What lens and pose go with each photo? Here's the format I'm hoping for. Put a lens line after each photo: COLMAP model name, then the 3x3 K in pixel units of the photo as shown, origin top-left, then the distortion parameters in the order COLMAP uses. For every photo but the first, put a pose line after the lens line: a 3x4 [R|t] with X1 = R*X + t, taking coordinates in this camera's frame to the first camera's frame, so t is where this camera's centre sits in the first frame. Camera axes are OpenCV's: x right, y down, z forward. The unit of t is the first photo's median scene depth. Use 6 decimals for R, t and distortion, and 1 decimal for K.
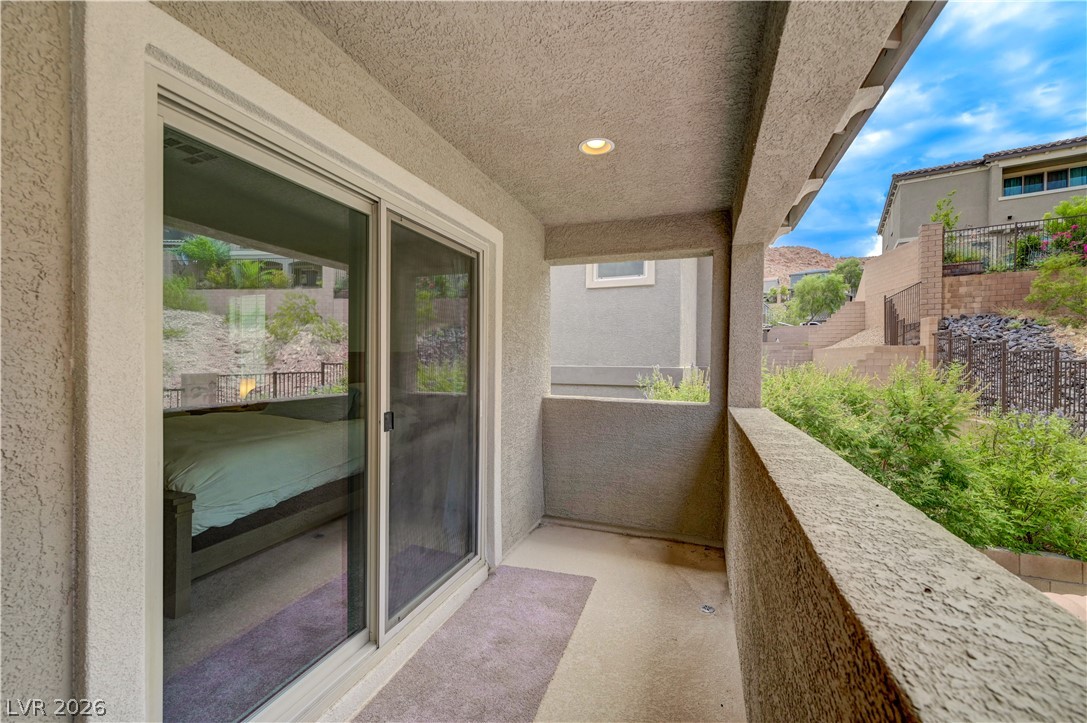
lens RADIAL K [[432.5, 0, 543.5], [0, 432.5, 361.5], [0, 0, 1]] dist [0.000421, 0.000027]
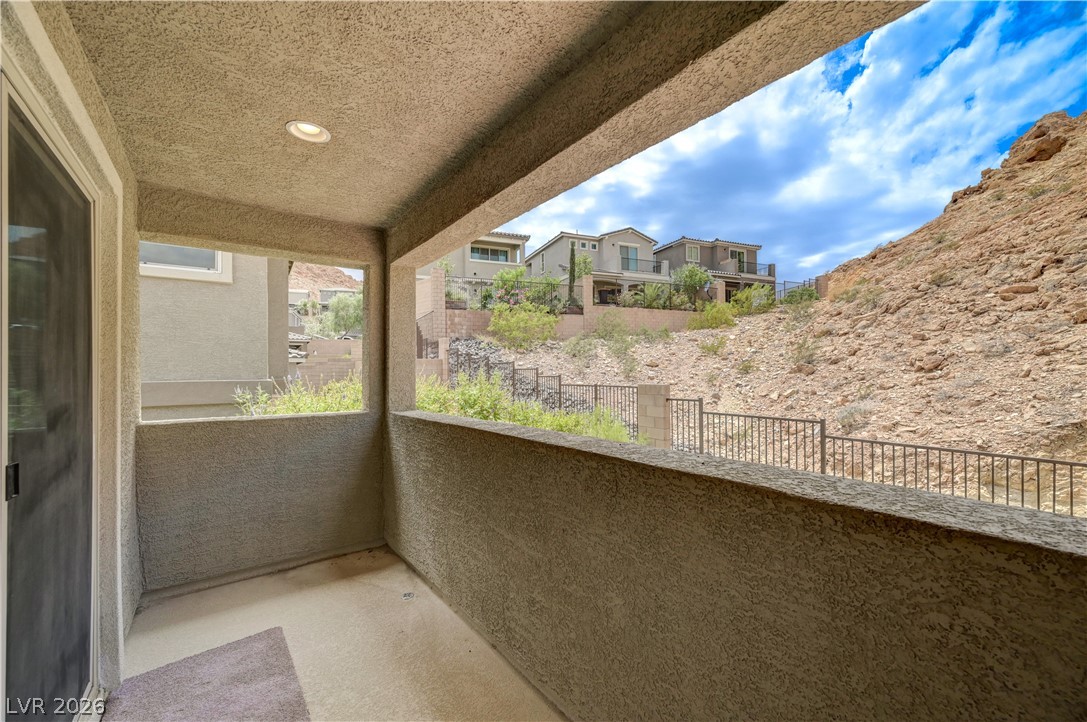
lens RADIAL K [[428.7, 0, 541.8], [0, 428.7, 362.5], [0, 0, 1]] dist [-0.001227, -0.000086]
pose [[0.550848, 0.004504, 0.834594, -0.234896], [0.017481, 0.999704, -0.016932, 0.005284], [-0.834423, 0.023916, 0.550606, 0.075006]]
